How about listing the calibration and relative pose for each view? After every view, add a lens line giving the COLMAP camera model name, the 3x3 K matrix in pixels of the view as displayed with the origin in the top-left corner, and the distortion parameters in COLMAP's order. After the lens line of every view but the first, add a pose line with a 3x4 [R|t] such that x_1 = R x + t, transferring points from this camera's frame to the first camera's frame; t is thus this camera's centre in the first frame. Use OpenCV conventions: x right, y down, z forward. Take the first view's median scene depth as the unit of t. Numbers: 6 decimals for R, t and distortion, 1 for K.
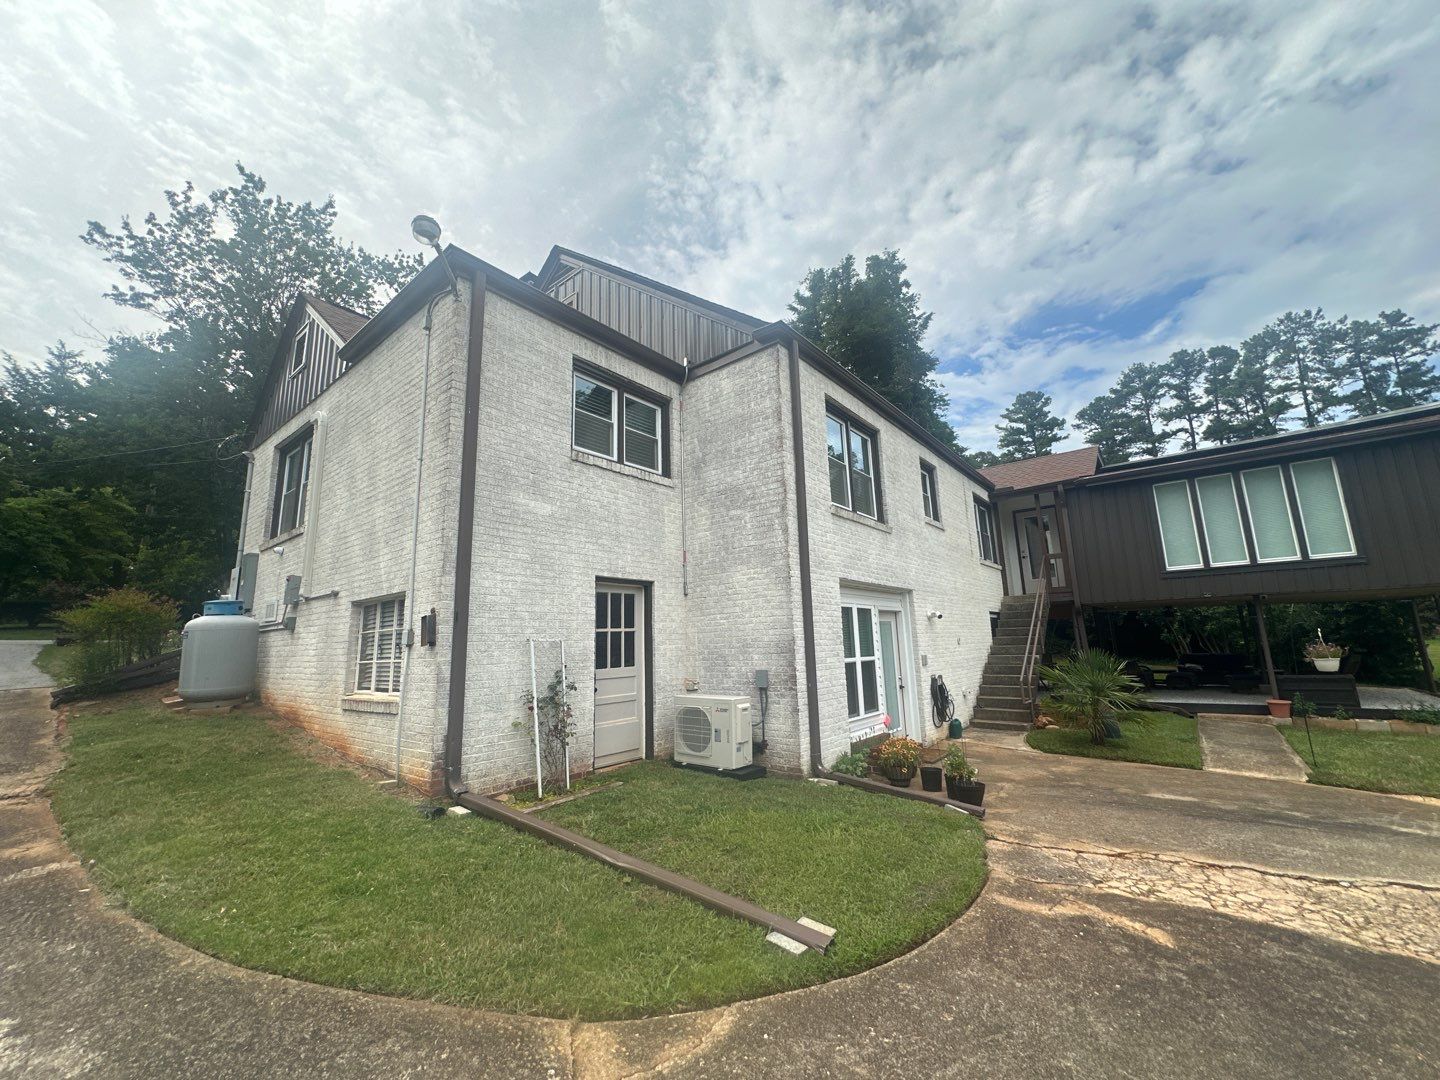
lens RADIAL K [[580.7, 0, 720.0], [0, 580.7, 540.0], [0, 0, 1]] dist [0.002570, -0.000205]
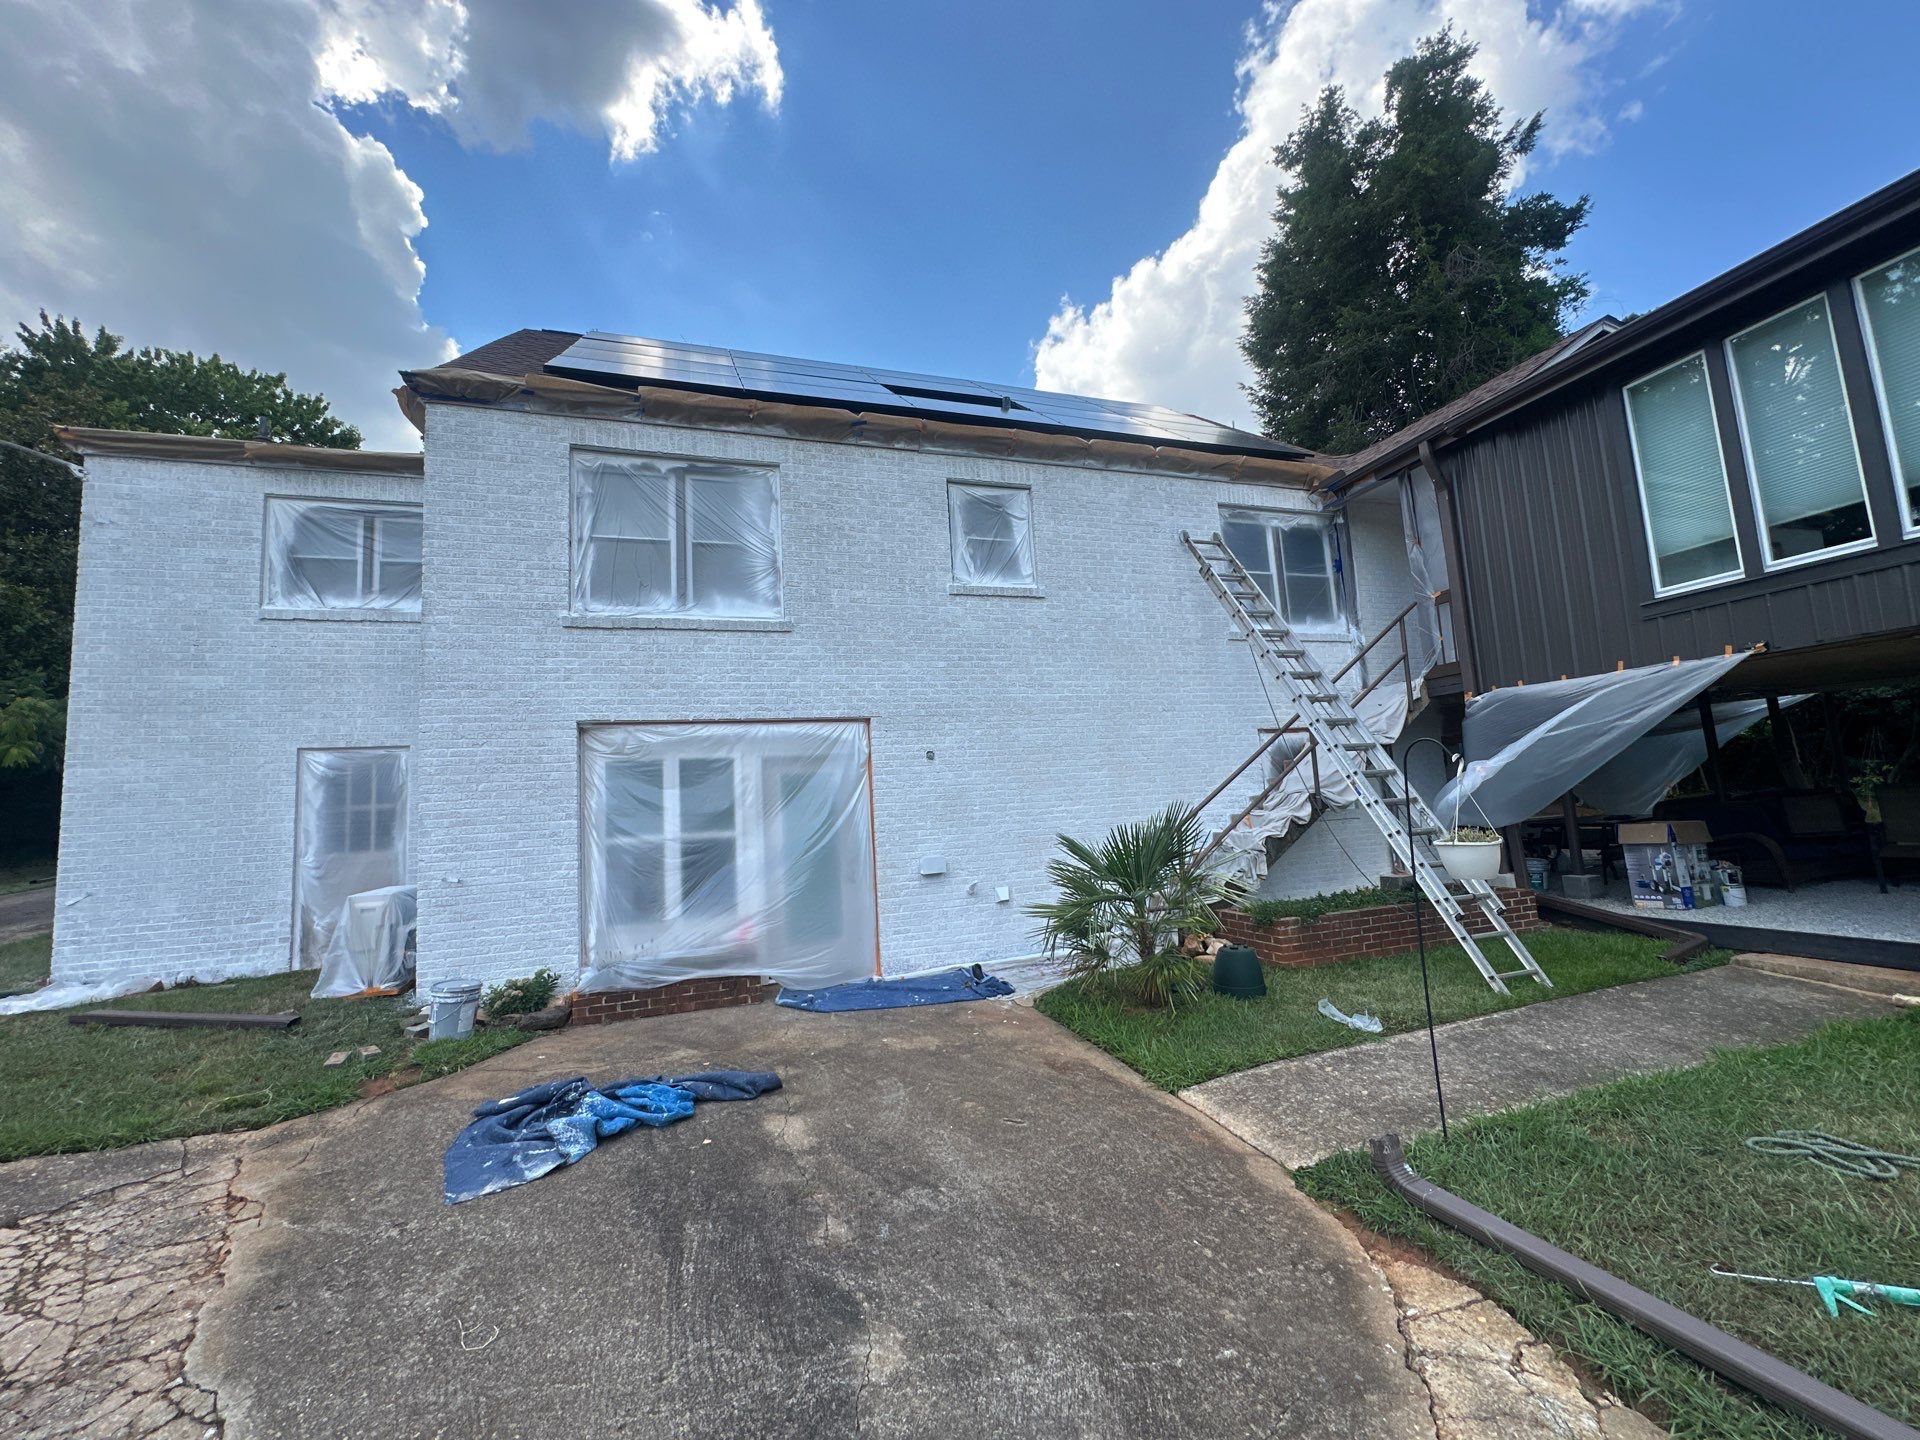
lens RADIAL K [[773.4, 0, 957.8], [0, 773.4, 722.6], [0, 0, 1]] dist [0.003469, -0.000183]
pose [[0.836487, -0.078766, -0.542296, 0.900698], [0.130125, 0.989861, 0.056944, 0.062286], [0.532312, -0.118200, 0.838256, 0.408301]]
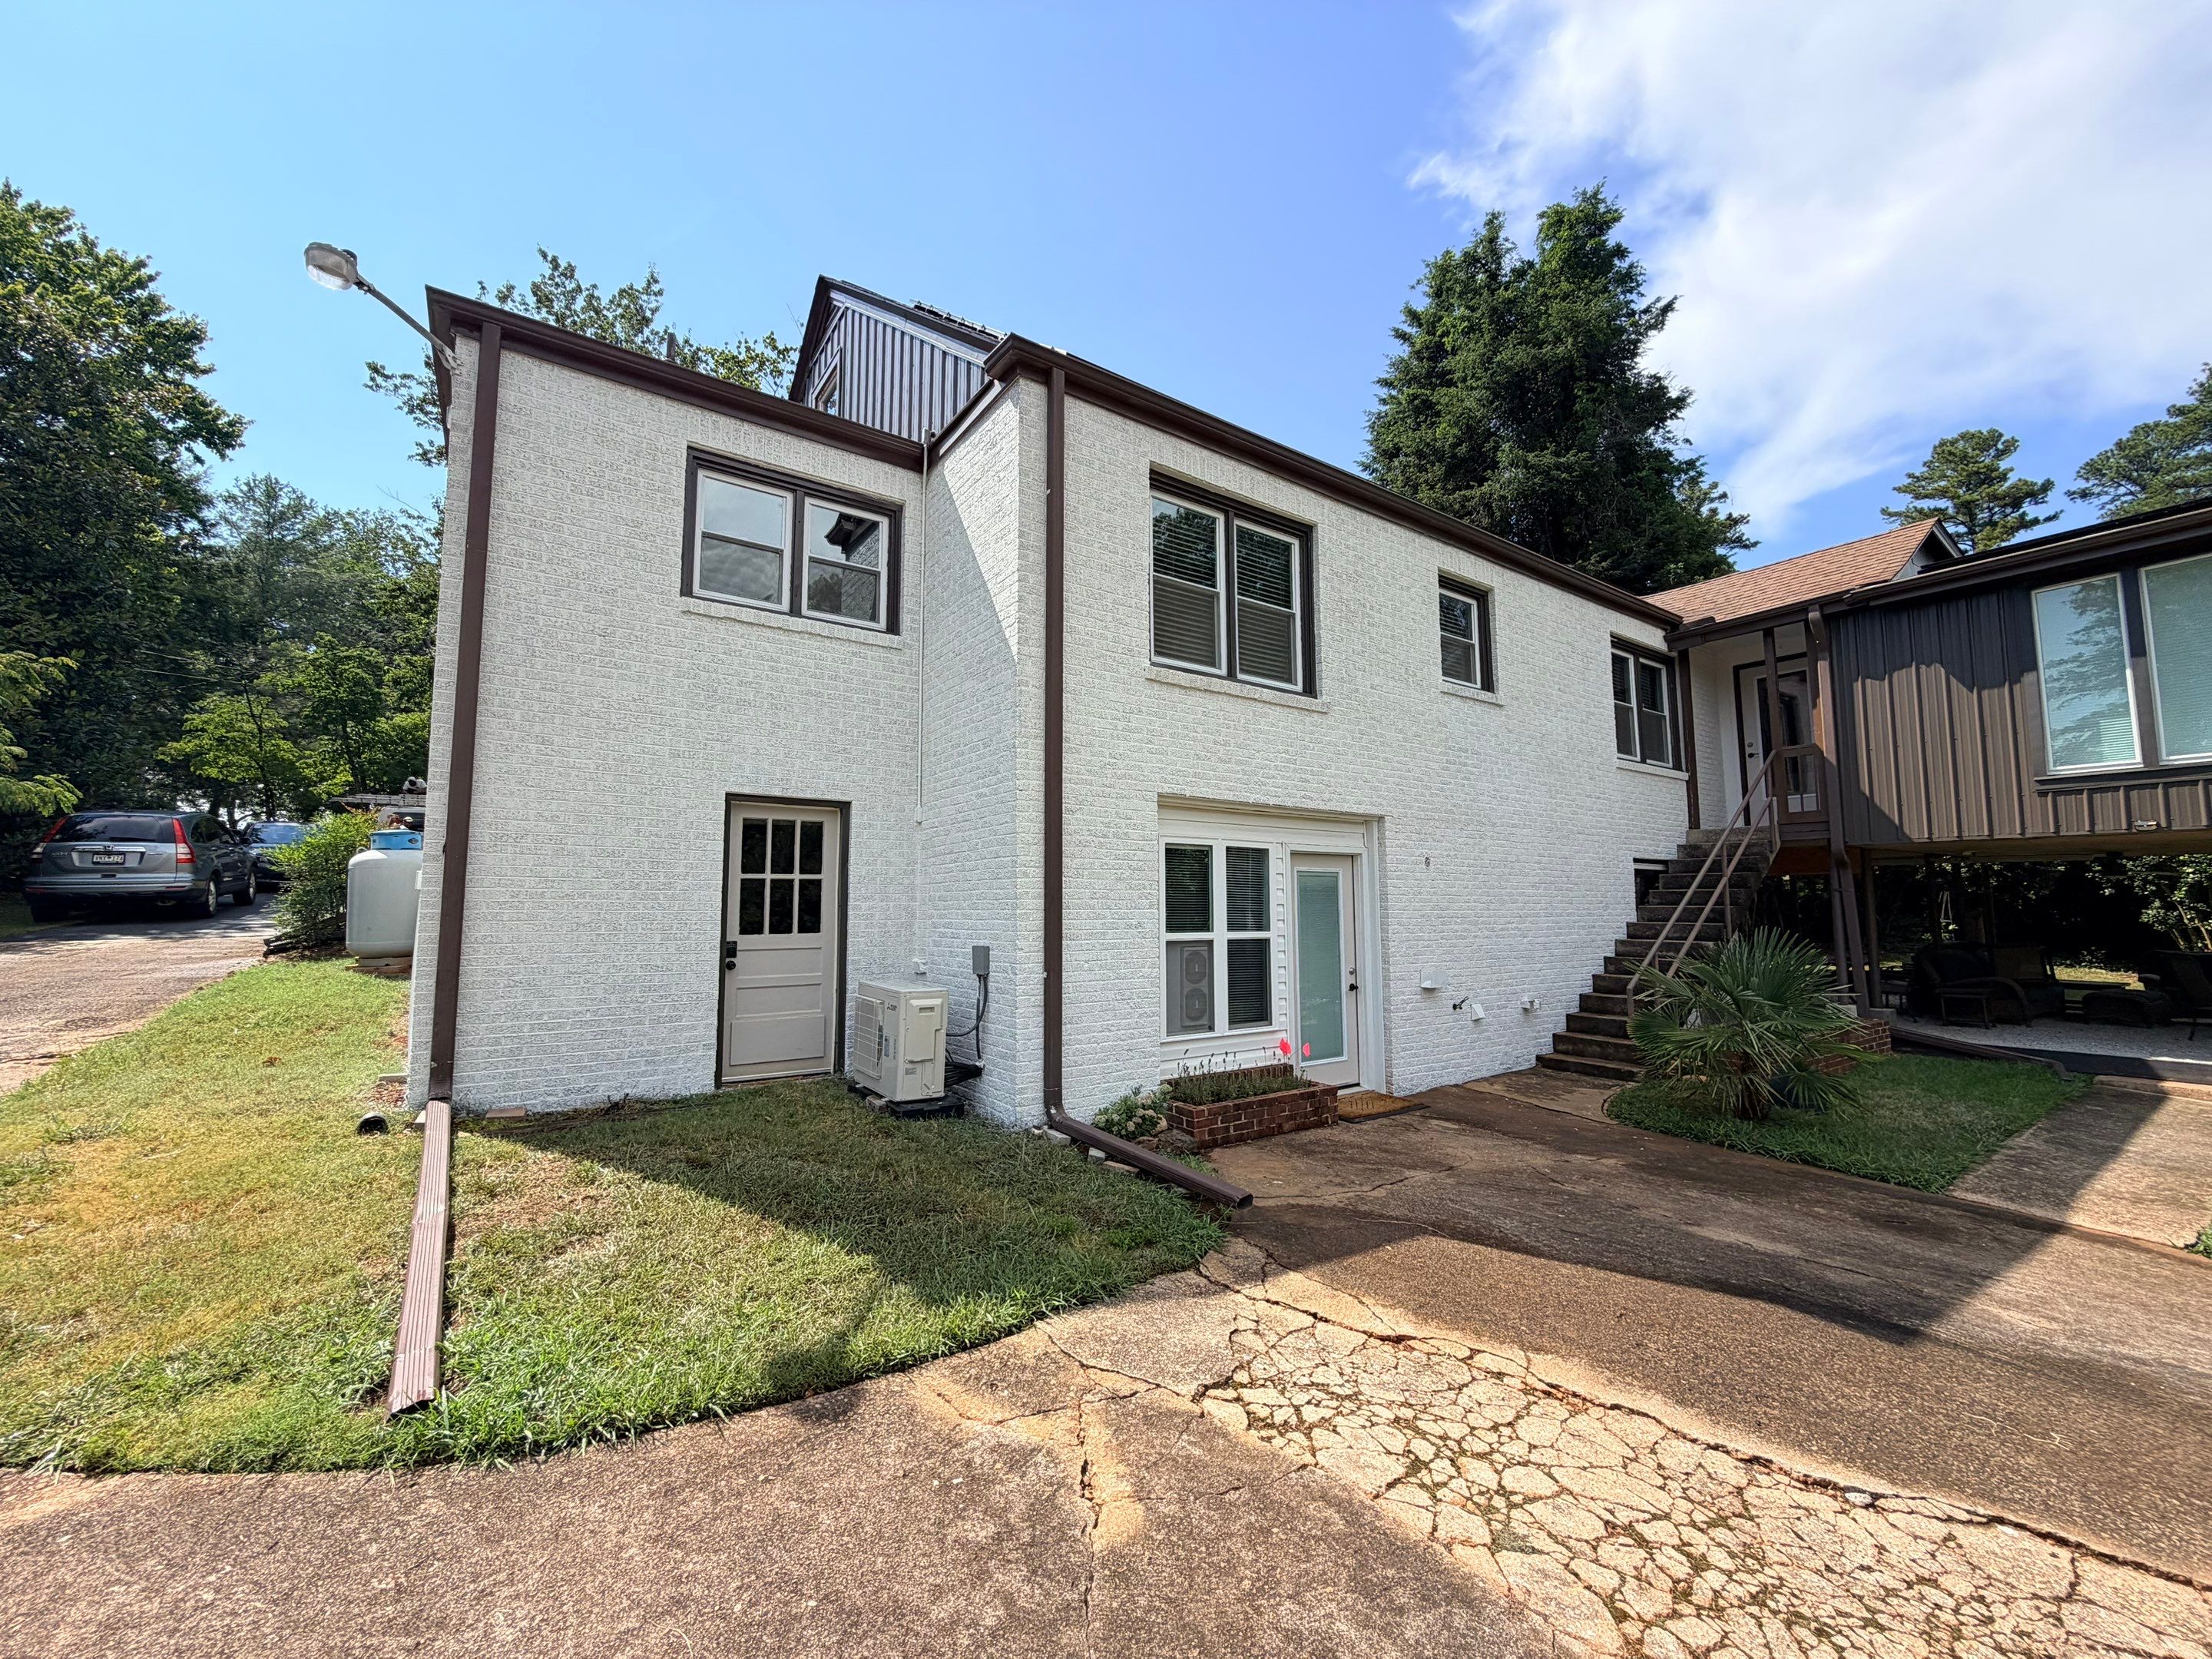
lens RADIAL K [[885.7, 0, 1102.5], [0, 885.7, 832.8], [0, 0, 1]] dist [0.000917, 0.000199]
pose [[0.956783, 0.001937, -0.290798, 0.343849], [0.025421, 0.995592, 0.090274, 0.020769], [0.289691, -0.093765, 0.952516, 0.130840]]
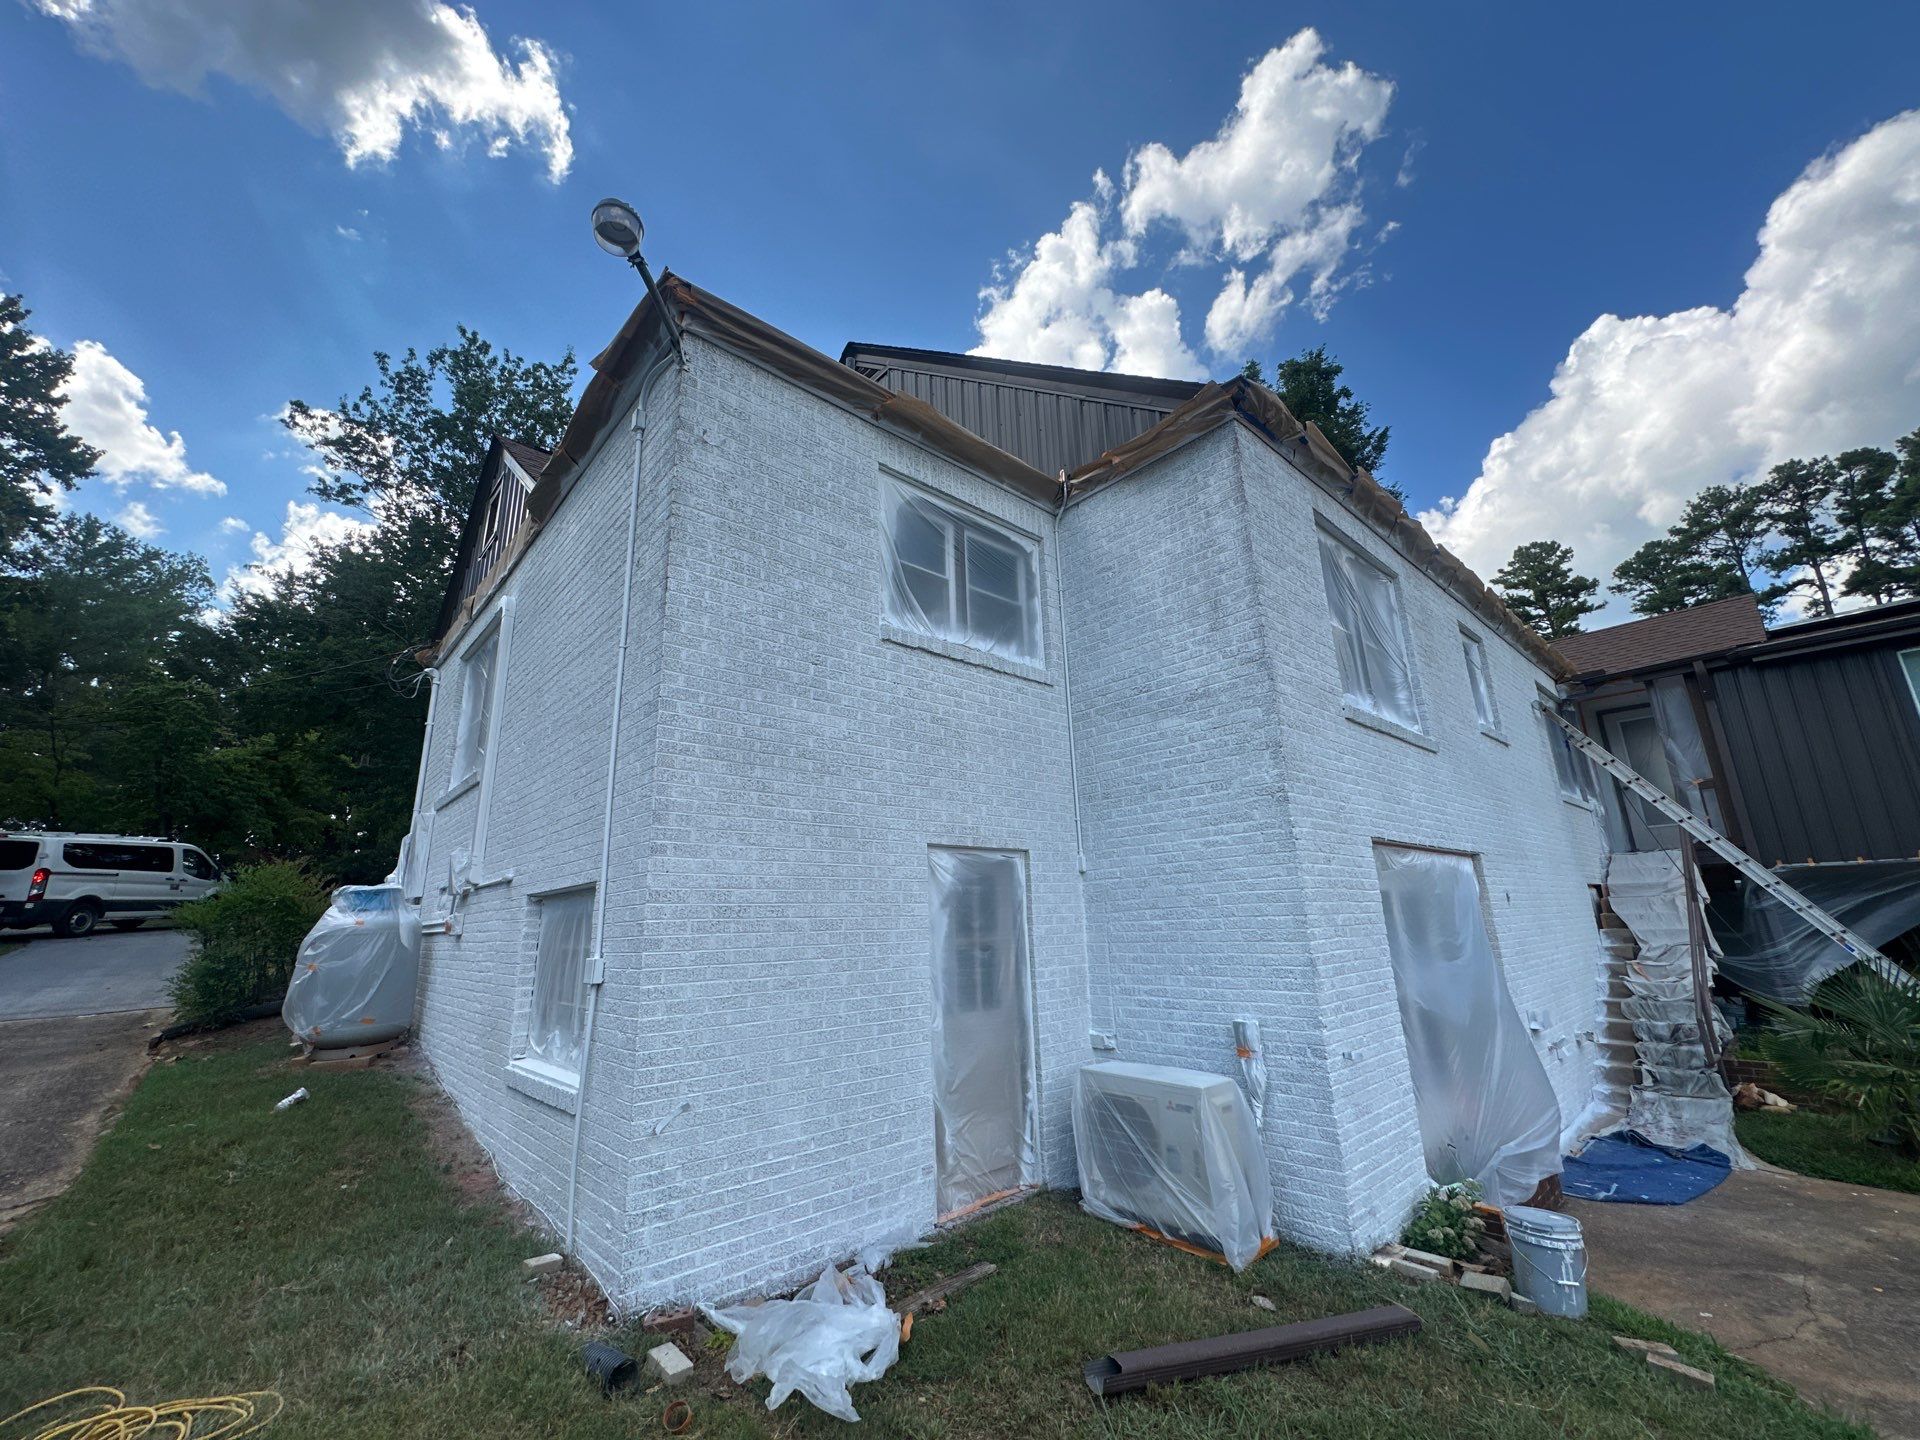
lens RADIAL K [[774.3, 0, 960.0], [0, 774.3, 720.0], [0, 0, 1]] dist [0.002570, -0.000205]
pose [[0.988350, -0.040049, -0.146833, -0.051187], [0.029157, 0.996712, -0.075598, 0.000170], [0.149377, 0.070436, 0.986268, 0.194513]]
